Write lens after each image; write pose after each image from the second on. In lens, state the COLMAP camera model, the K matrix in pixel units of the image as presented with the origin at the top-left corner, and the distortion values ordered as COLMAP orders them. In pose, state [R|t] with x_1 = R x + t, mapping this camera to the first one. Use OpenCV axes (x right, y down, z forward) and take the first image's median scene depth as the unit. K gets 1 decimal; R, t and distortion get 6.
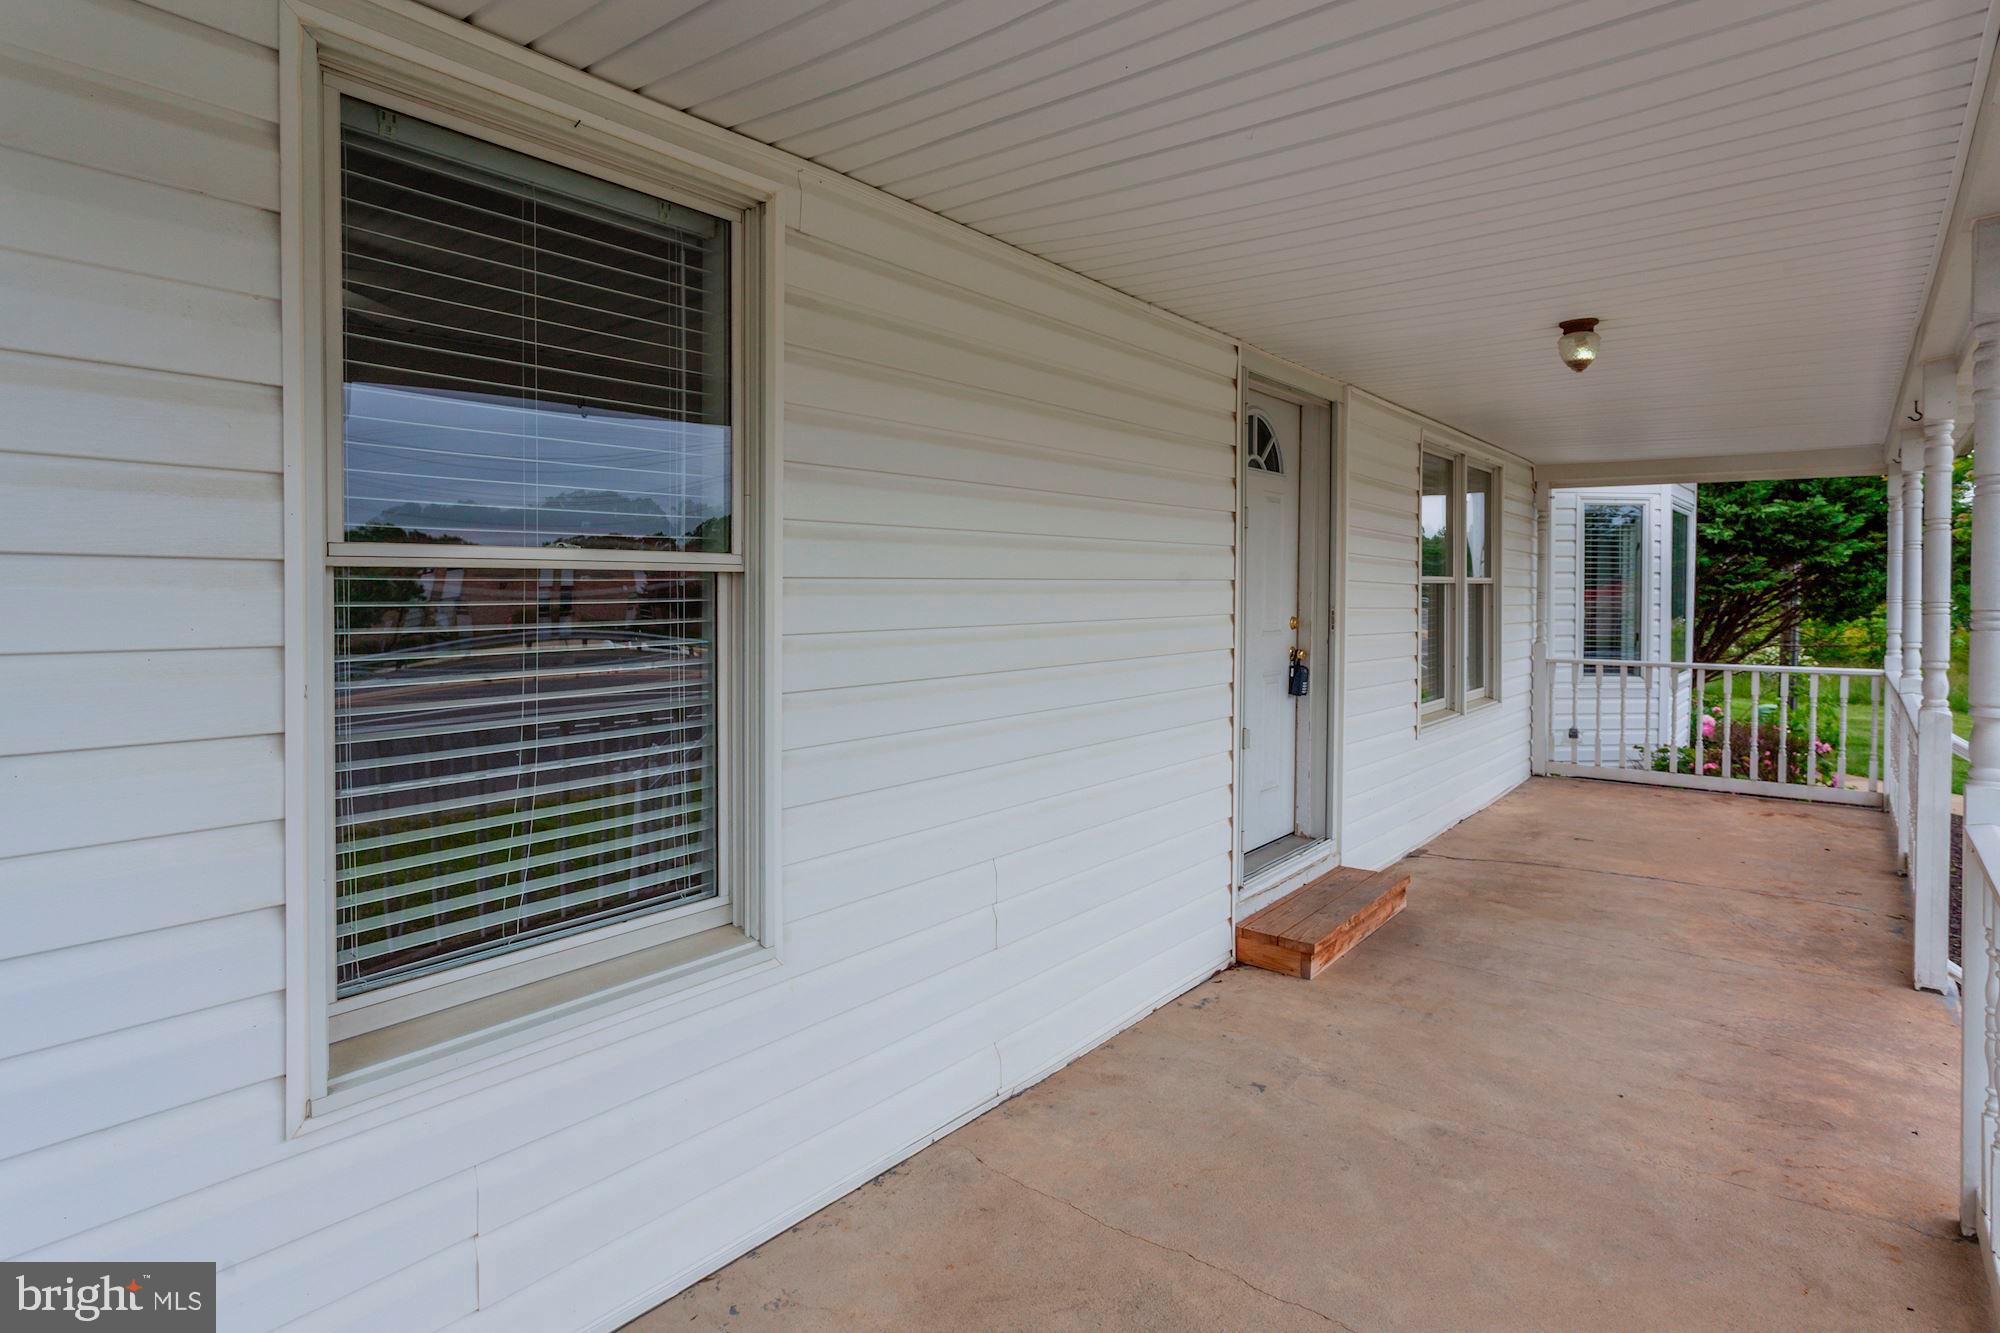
lens RADIAL K [[1058.3, 0, 1081.0], [0, 1058.3, 589.2], [0, 0, 1]] dist [0.012658, -0.000428]
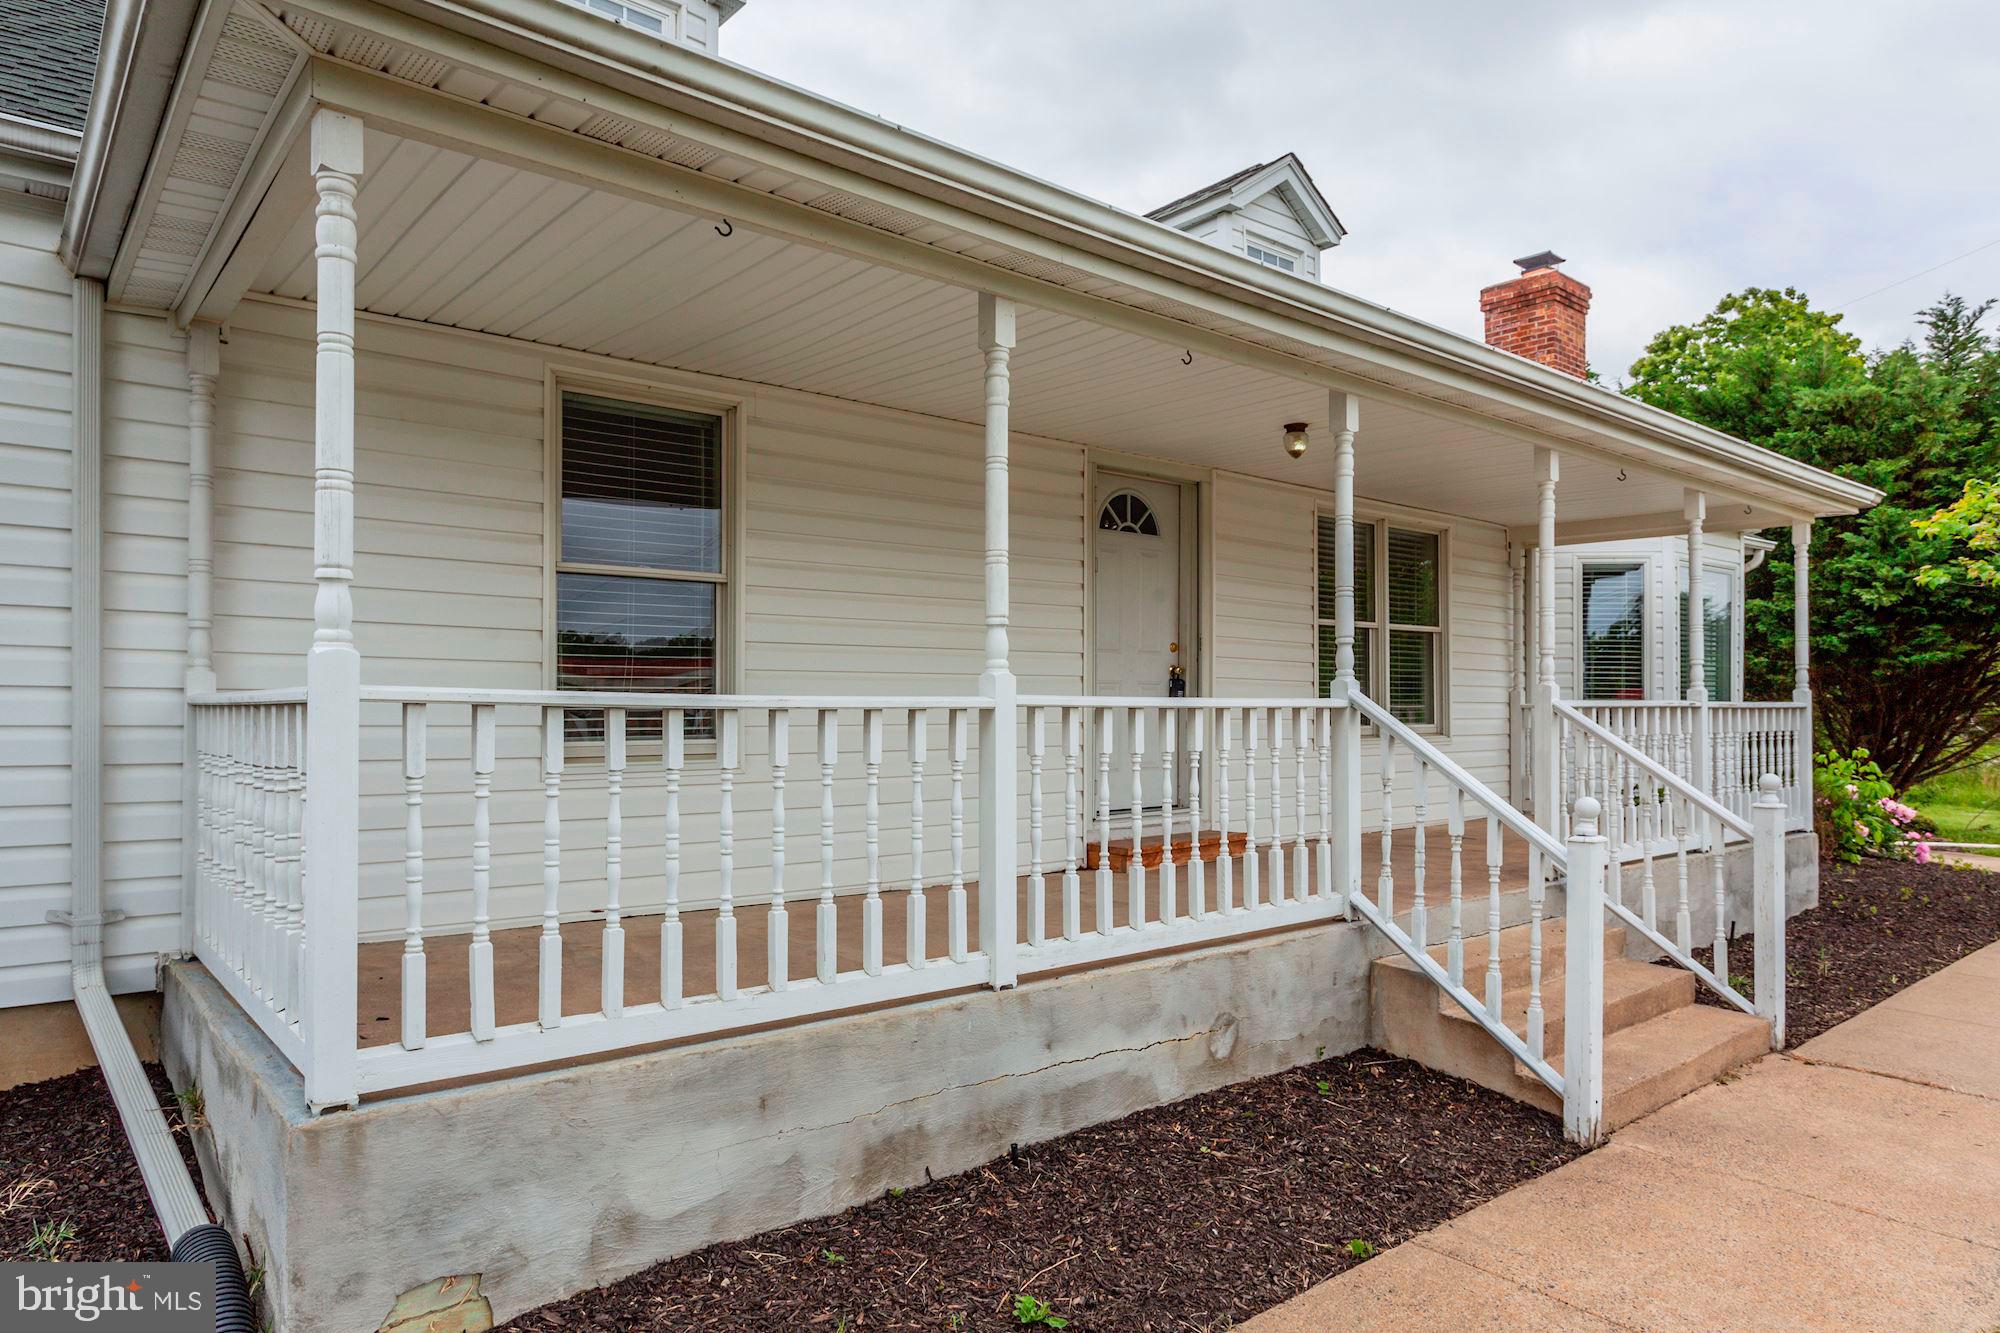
lens RADIAL K [[1251.9, 0, 1000.0], [0, 1251.9, 666.5], [0, 0, 1]] dist [0.006272, 0.001520]
pose [[0.966012, -0.000517, -0.258497, 0.815066], [-0.006644, 0.999618, -0.026828, 0.205178], [0.258413, 0.027633, 0.965639, -1.199323]]
